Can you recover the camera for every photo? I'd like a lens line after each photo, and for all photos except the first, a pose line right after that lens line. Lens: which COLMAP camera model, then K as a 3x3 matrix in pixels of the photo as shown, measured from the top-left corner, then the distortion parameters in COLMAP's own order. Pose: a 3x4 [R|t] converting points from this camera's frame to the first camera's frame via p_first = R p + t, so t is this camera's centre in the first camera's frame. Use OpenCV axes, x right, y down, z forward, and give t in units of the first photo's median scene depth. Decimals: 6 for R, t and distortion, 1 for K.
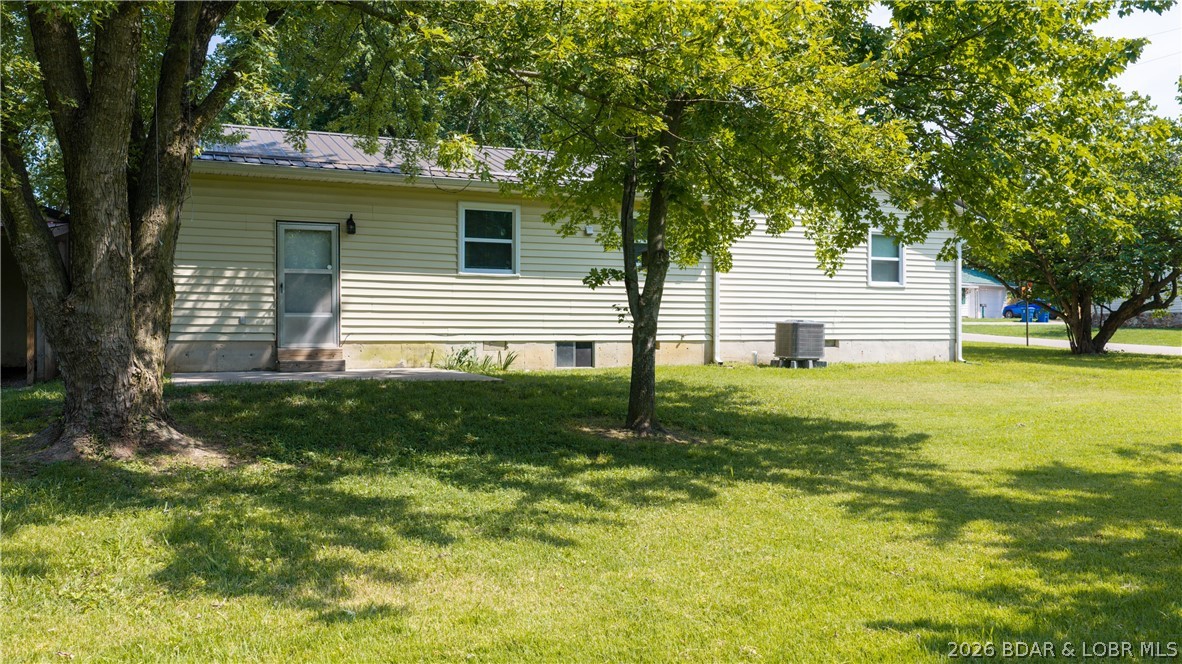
lens RADIAL K [[975.2, 0, 591.0], [0, 975.2, 332.0], [0, 0, 1]] dist [0.032482, -0.064703]
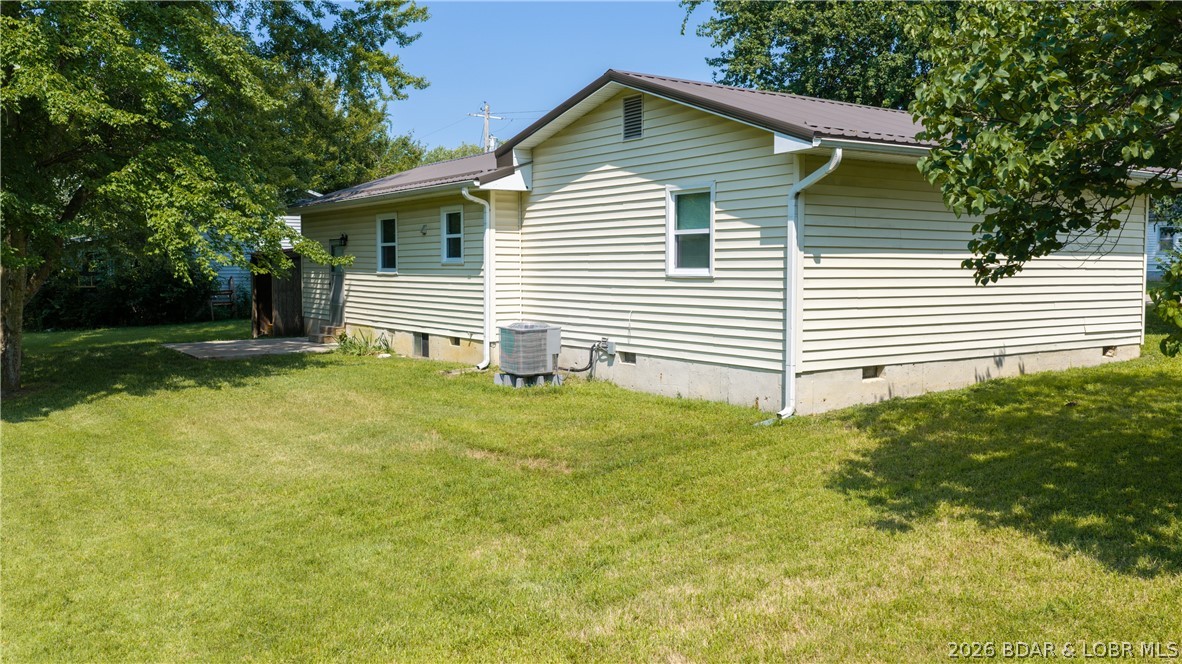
lens RADIAL K [[975.2, 0, 591.0], [0, 975.2, 332.0], [0, 0, 1]] dist [0.032482, -0.064703]
pose [[0.173602, 0.043238, -0.983866, 0.907948], [-0.034051, 0.998702, 0.037881, -0.032621], [0.984227, 0.026926, 0.174849, 0.834785]]
